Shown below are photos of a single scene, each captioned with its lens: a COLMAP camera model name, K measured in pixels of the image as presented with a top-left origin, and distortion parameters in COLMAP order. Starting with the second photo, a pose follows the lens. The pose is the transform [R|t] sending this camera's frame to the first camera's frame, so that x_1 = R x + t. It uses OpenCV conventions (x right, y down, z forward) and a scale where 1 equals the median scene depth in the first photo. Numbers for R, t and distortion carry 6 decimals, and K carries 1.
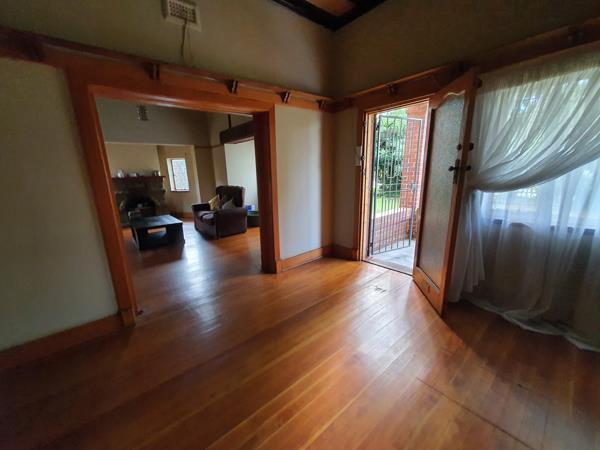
lens RADIAL K [[238.2, 0, 297.5], [0, 238.2, 226.3], [0, 0, 1]] dist [0.000740, -0.000205]
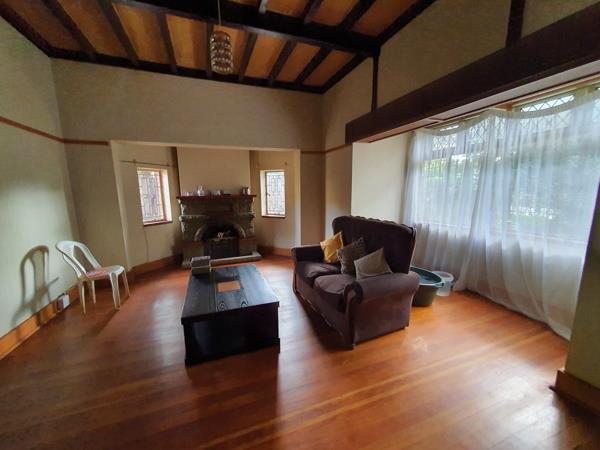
lens RADIAL K [[238.2, 0, 294.6], [0, 238.2, 229.9], [0, 0, 1]] dist [0.000740, -0.000205]
pose [[0.942804, 0.072752, -0.325312, -0.222056], [-0.092588, 0.994646, -0.045895, -0.091396], [0.320231, 0.073390, 0.944492, 0.398609]]
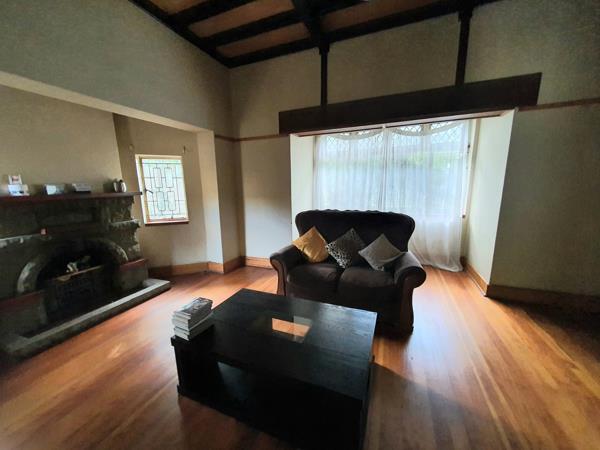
lens RADIAL K [[238.2, 0, 293.9], [0, 238.2, 225.2], [0, 0, 1]] dist [0.000740, -0.000205]
pose [[0.889746, -0.063720, 0.451986, -0.521905], [0.096679, 0.994050, -0.050178, -0.102560], [-0.446100, 0.088343, 0.890613, 0.492000]]
